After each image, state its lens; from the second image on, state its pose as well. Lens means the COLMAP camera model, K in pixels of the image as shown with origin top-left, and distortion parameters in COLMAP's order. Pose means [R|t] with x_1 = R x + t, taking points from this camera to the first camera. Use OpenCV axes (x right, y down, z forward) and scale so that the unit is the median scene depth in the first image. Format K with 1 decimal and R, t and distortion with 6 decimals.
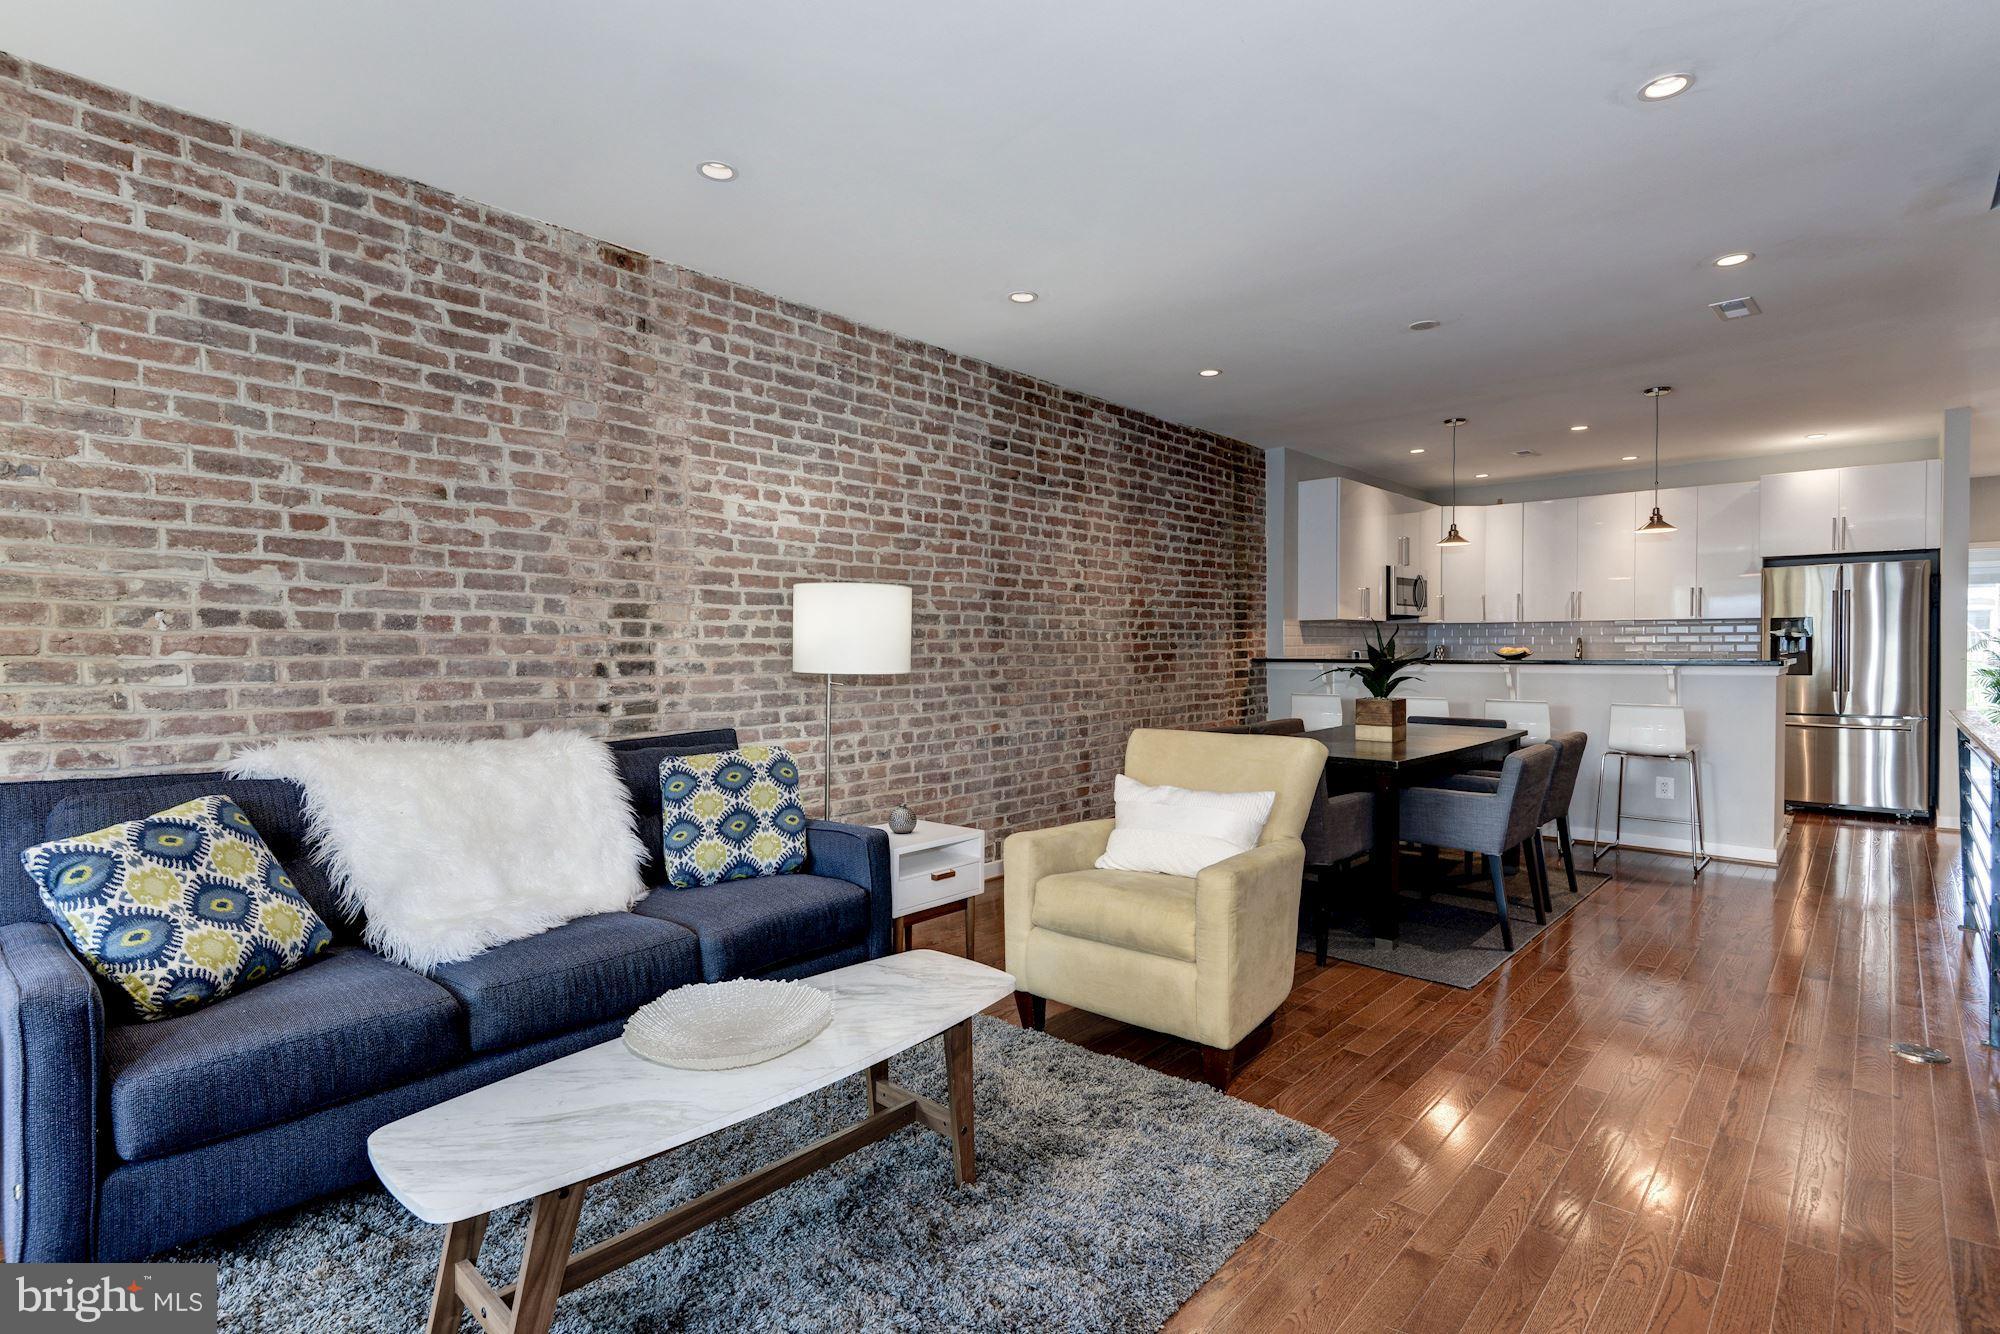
lens RADIAL K [[908.0, 0, 1003.8], [0, 908.0, 654.9], [0, 0, 1]] dist [-0.003926, -0.001590]
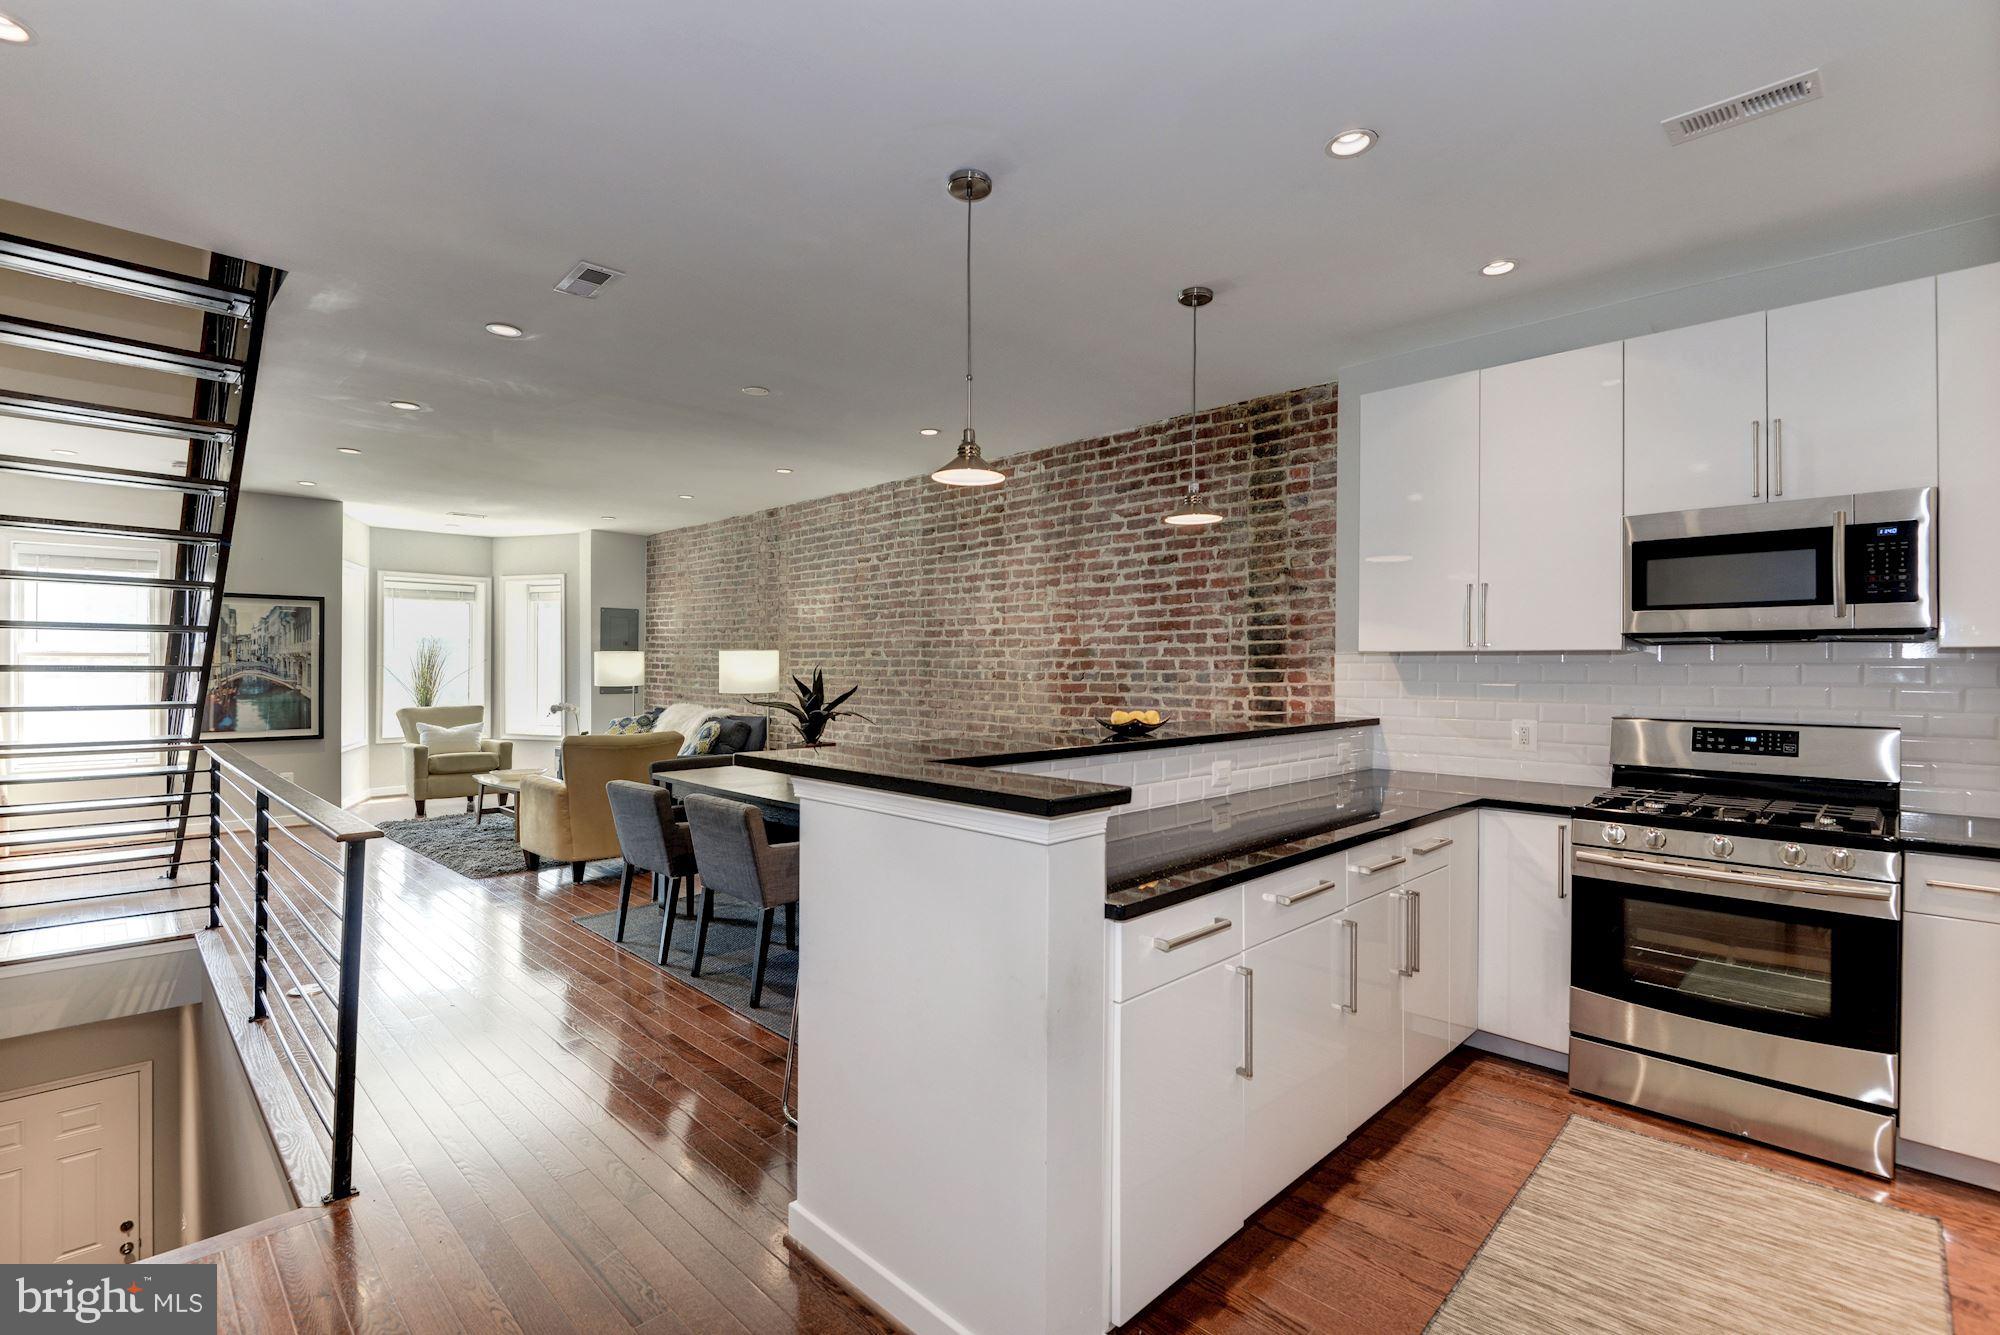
lens RADIAL K [[908.0, 0, 1003.8], [0, 908.0, 655.4], [0, 0, 1]] dist [-0.003926, -0.001590]
pose [[-0.012826, -0.013934, -0.999821, 1.194191], [-0.022683, 0.999650, -0.013641, -0.030408], [0.999660, 0.022504, -0.013137, 1.019686]]
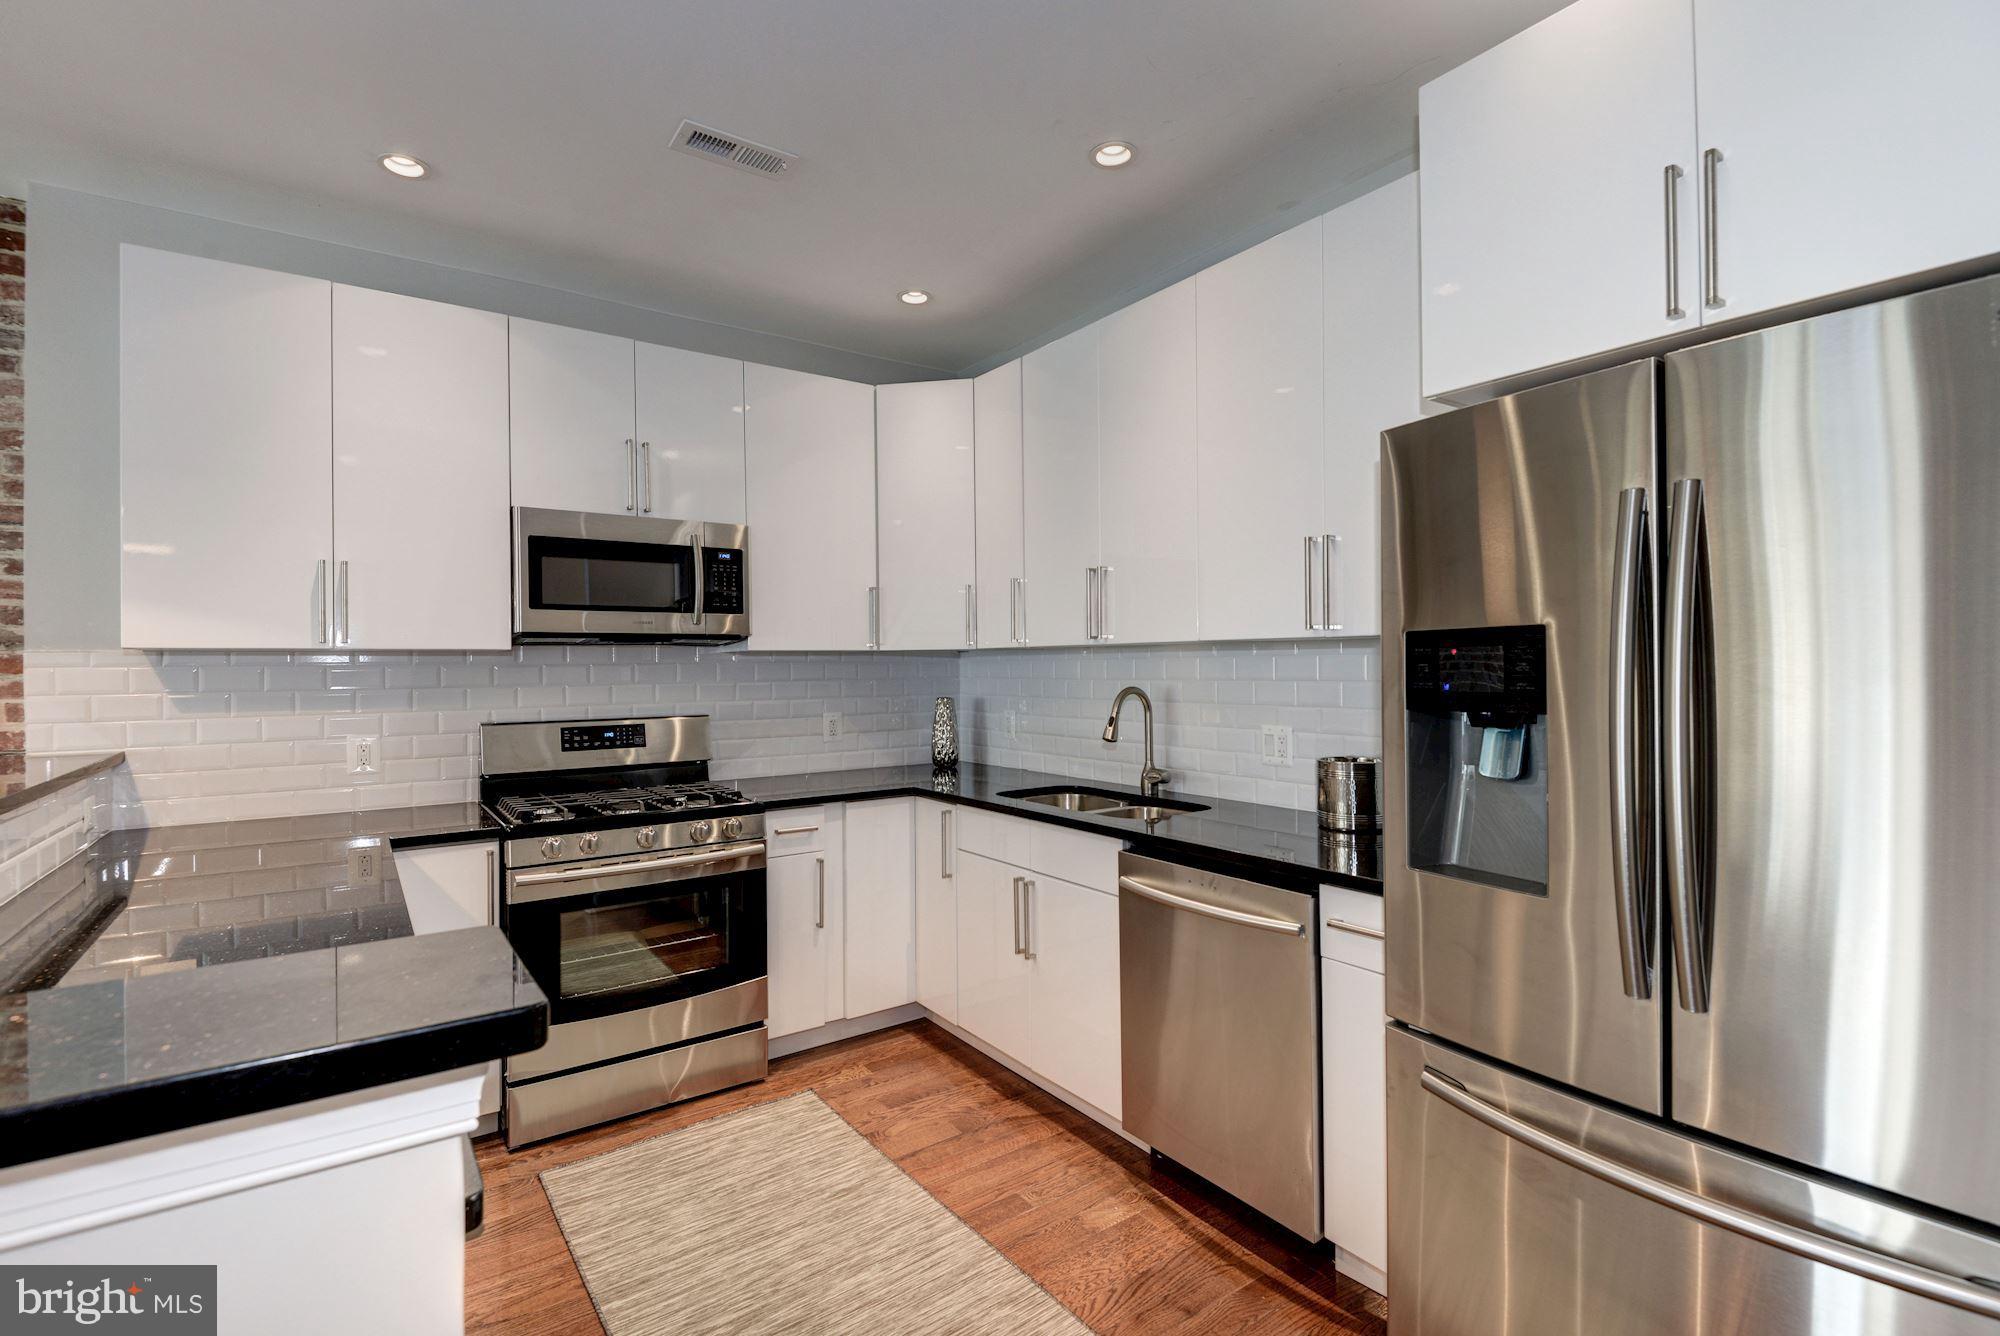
lens RADIAL K [[908.0, 0, 1003.8], [0, 908.0, 655.9], [0, 0, 1]] dist [-0.003926, -0.001590]
pose [[0.983448, -0.010572, -0.180883, 0.977728], [0.005943, 0.999641, -0.026116, -0.031637], [0.181094, 0.024609, 0.983158, 0.924680]]
